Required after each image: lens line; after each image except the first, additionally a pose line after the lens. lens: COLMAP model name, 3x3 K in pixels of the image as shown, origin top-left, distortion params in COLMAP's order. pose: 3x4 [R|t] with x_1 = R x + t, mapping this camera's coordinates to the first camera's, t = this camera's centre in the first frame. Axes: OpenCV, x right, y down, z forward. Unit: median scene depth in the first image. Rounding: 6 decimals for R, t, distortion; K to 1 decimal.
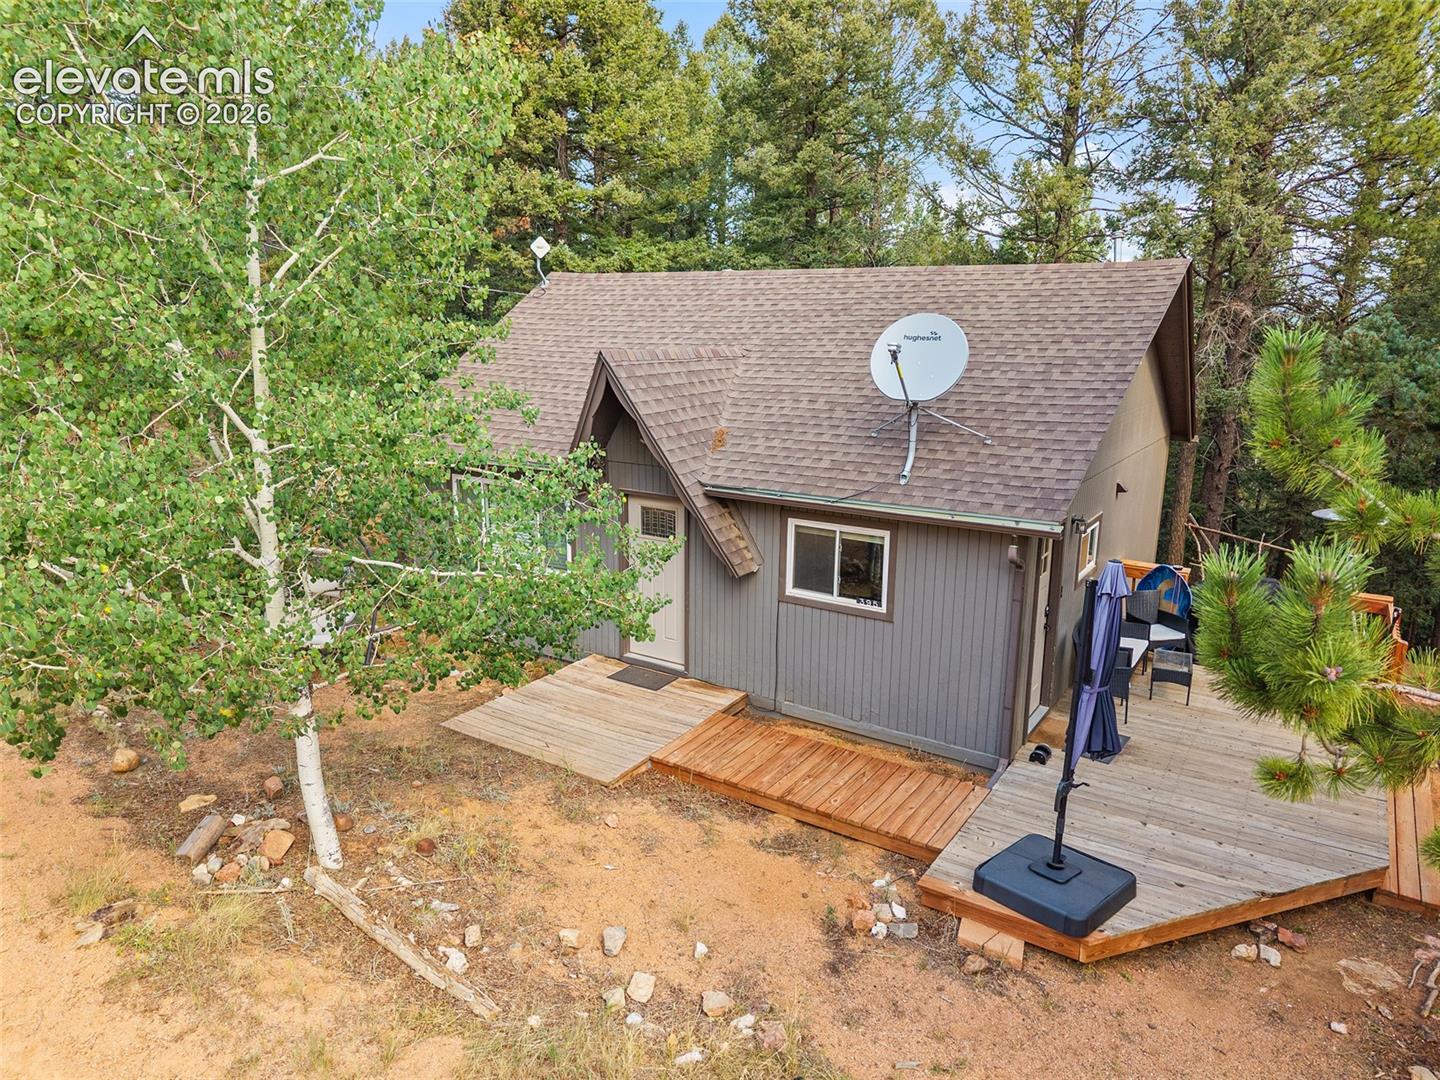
lens RADIAL K [[959.2, 0, 718.1], [0, 959.2, 542.4], [0, 0, 1]] dist [0.011880, -0.003480]
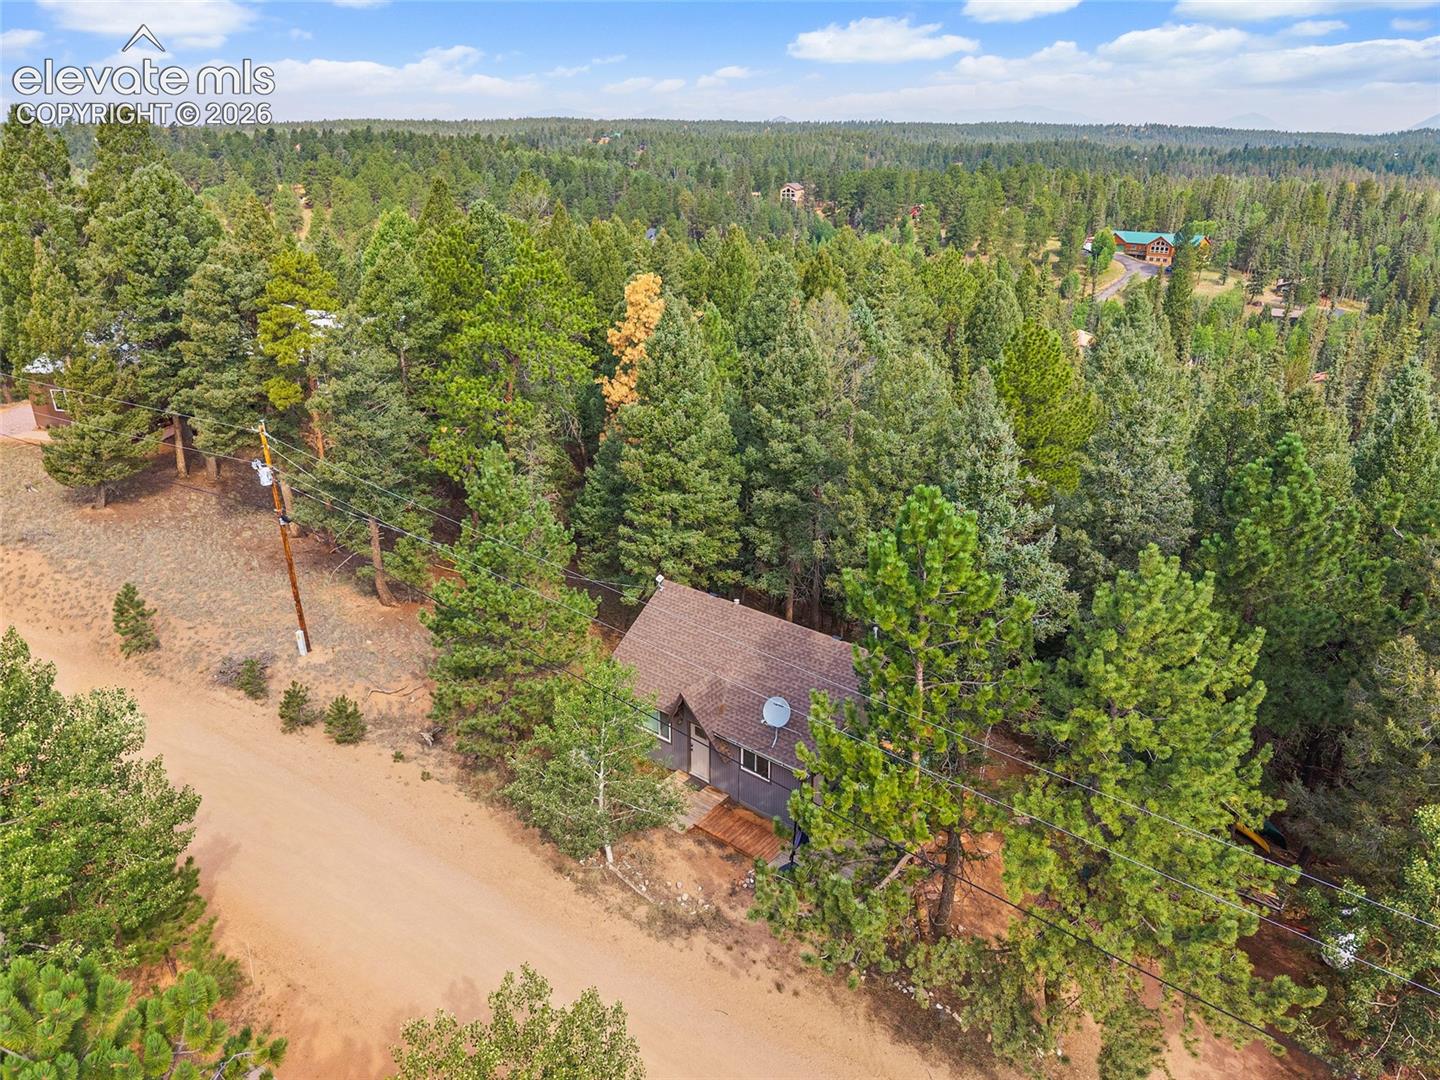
lens RADIAL K [[959.2, 0, 720.5], [0, 959.2, 531.7], [0, 0, 1]] dist [0.011880, -0.003480]
pose [[0.994552, 0.026761, -0.100744, 0.417867], [-0.013469, 0.991373, 0.130380, -1.542352], [0.103364, -0.128313, 0.986332, -2.708485]]
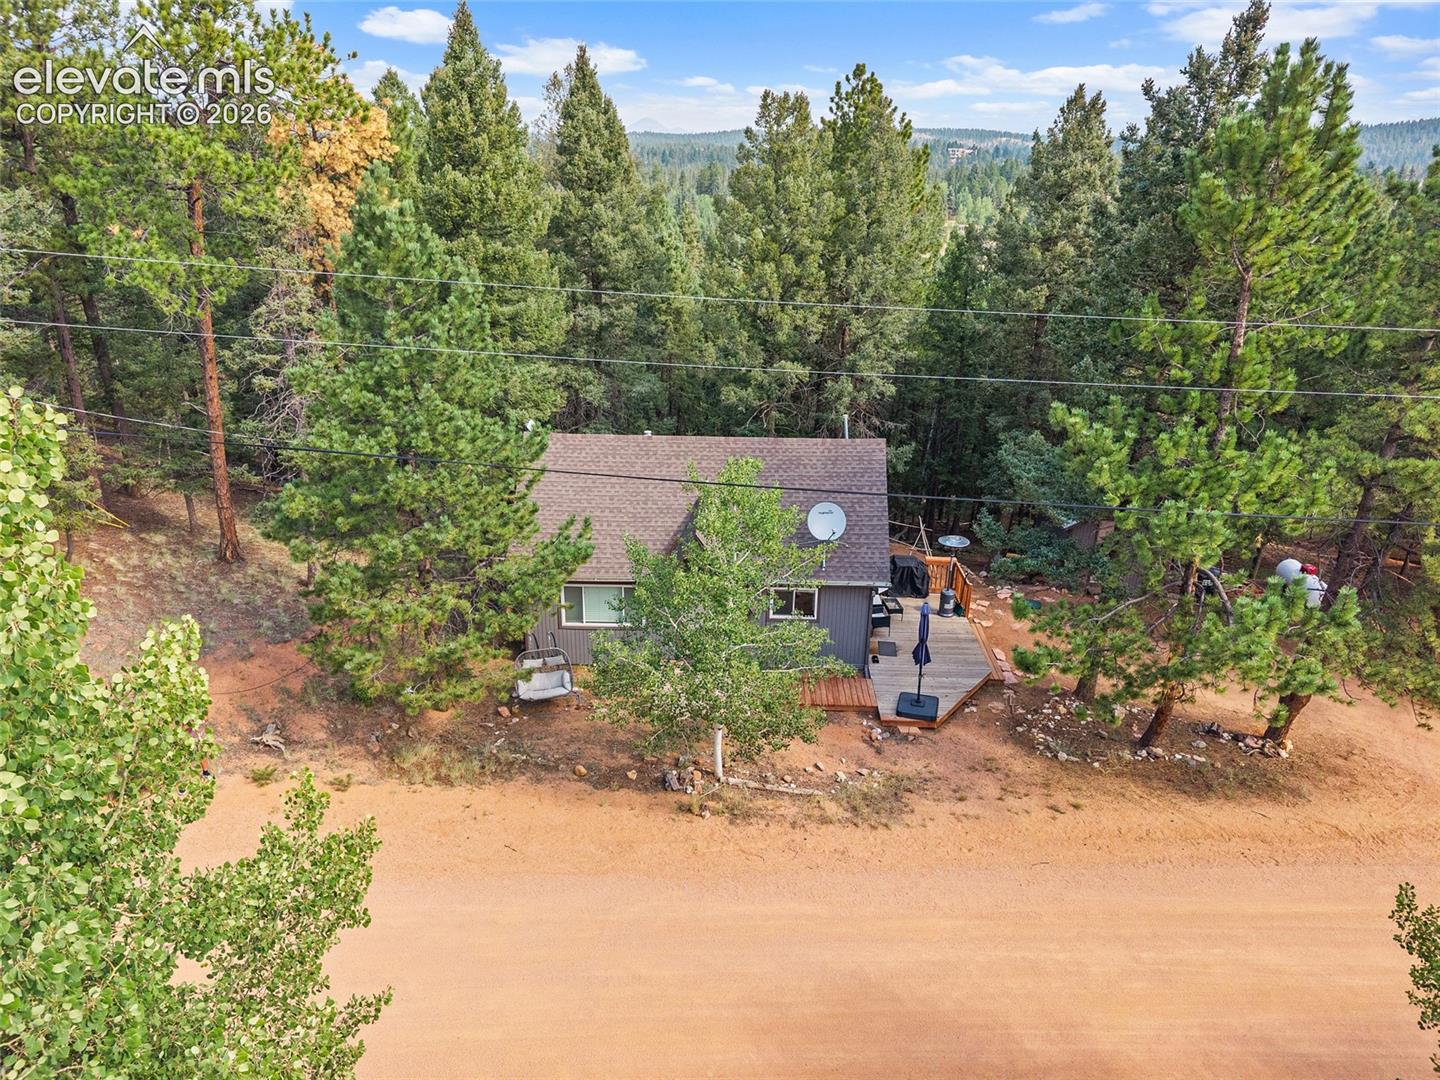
lens RADIAL K [[959.2, 0, 725.9], [0, 959.2, 550.0], [0, 0, 1]] dist [0.011880, -0.003480]
pose [[0.864947, -0.203847, 0.458599, -1.476625], [0.124646, 0.972418, 0.197148, -0.810140], [-0.486138, -0.113360, 0.866498, -1.293966]]
